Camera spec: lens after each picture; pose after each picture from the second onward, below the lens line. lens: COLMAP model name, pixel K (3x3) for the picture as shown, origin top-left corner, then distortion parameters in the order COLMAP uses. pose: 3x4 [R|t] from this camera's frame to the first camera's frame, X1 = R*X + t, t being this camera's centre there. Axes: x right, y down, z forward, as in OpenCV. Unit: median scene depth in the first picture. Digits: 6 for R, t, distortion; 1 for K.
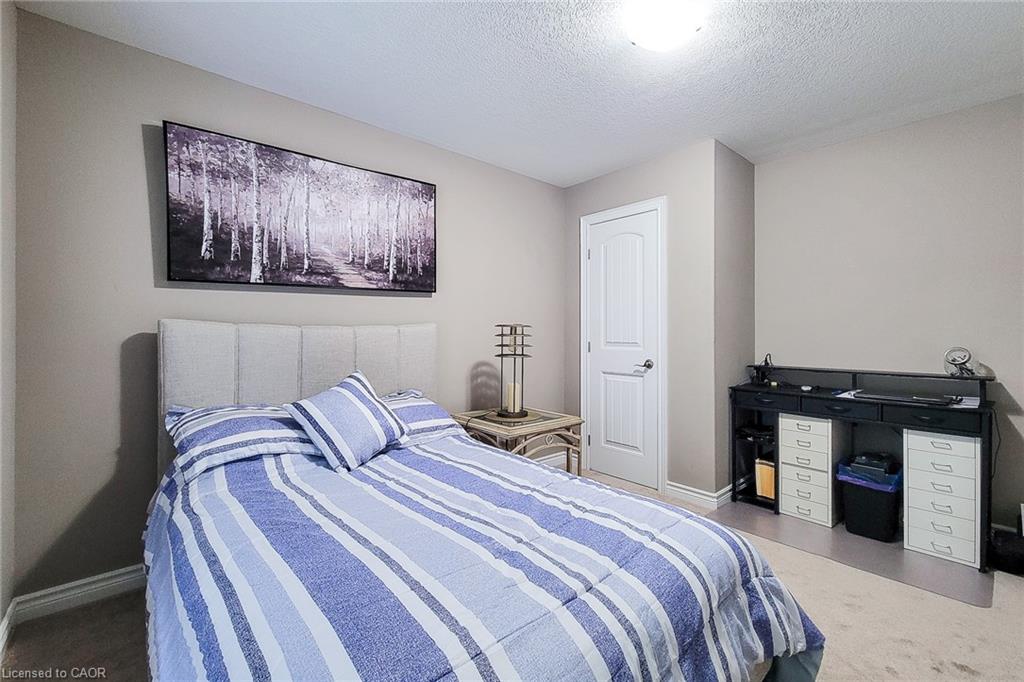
lens RADIAL K [[435.2, 0, 511.5], [0, 435.2, 334.7], [0, 0, 1]] dist [0.000869, -0.000061]
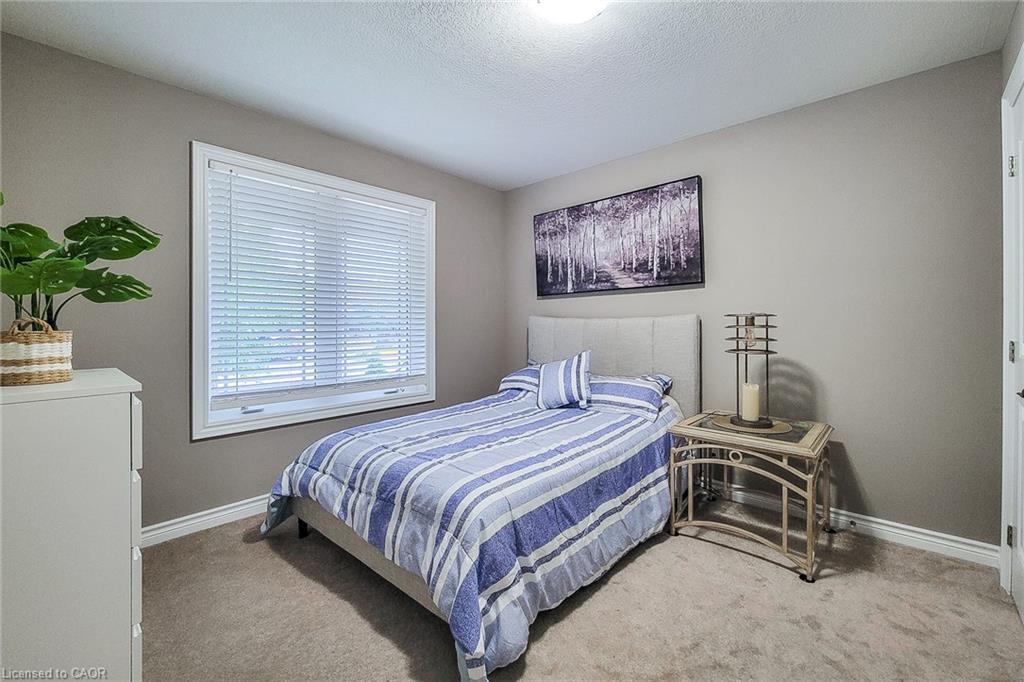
lens RADIAL K [[435.2, 0, 511.5], [0, 435.2, 334.7], [0, 0, 1]] dist [0.000869, -0.000061]
pose [[0.092042, 0.028972, -0.995334, 0.886048], [-0.004350, 0.999579, 0.028693, -0.005722], [0.995746, 0.001688, 0.092129, 0.539644]]
